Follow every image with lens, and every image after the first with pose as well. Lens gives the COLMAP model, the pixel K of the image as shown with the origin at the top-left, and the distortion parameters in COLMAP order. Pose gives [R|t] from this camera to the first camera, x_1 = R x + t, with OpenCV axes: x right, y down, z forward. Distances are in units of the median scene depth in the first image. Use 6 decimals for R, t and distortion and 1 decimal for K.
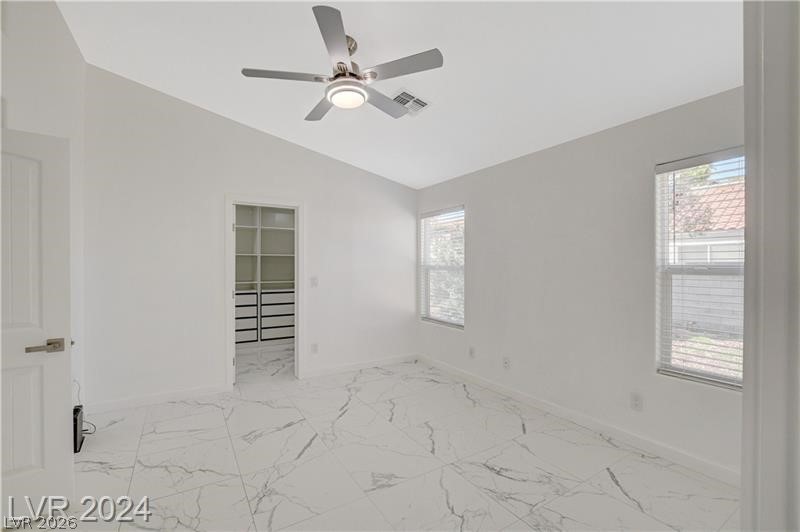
lens RADIAL K [[352.4, 0, 398.9], [0, 352.4, 266.2], [0, 0, 1]] dist [-0.034845, 0.005716]
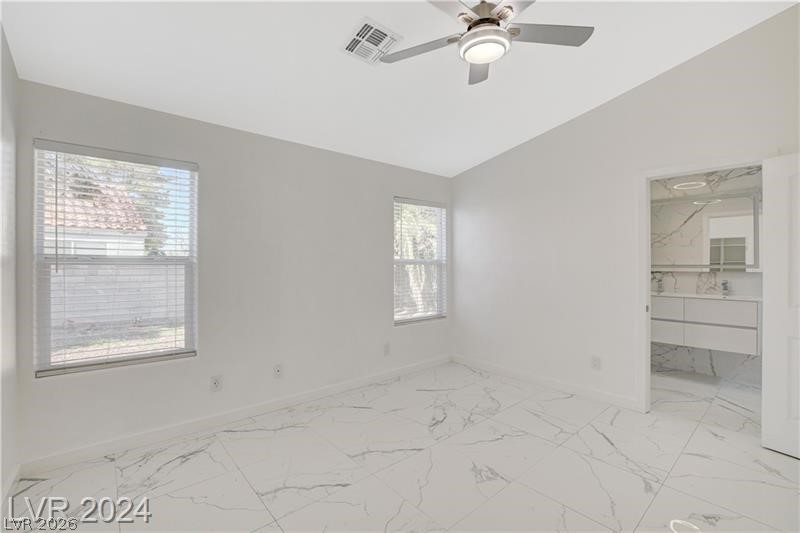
lens RADIAL K [[352.4, 0, 398.9], [0, 352.4, 266.7], [0, 0, 1]] dist [-0.034845, 0.005716]
pose [[-0.174286, -0.003583, 0.984689, -0.641401], [0.001204, 0.999992, 0.003852, 0.020241], [-0.984694, 0.001857, -0.174280, 0.939385]]
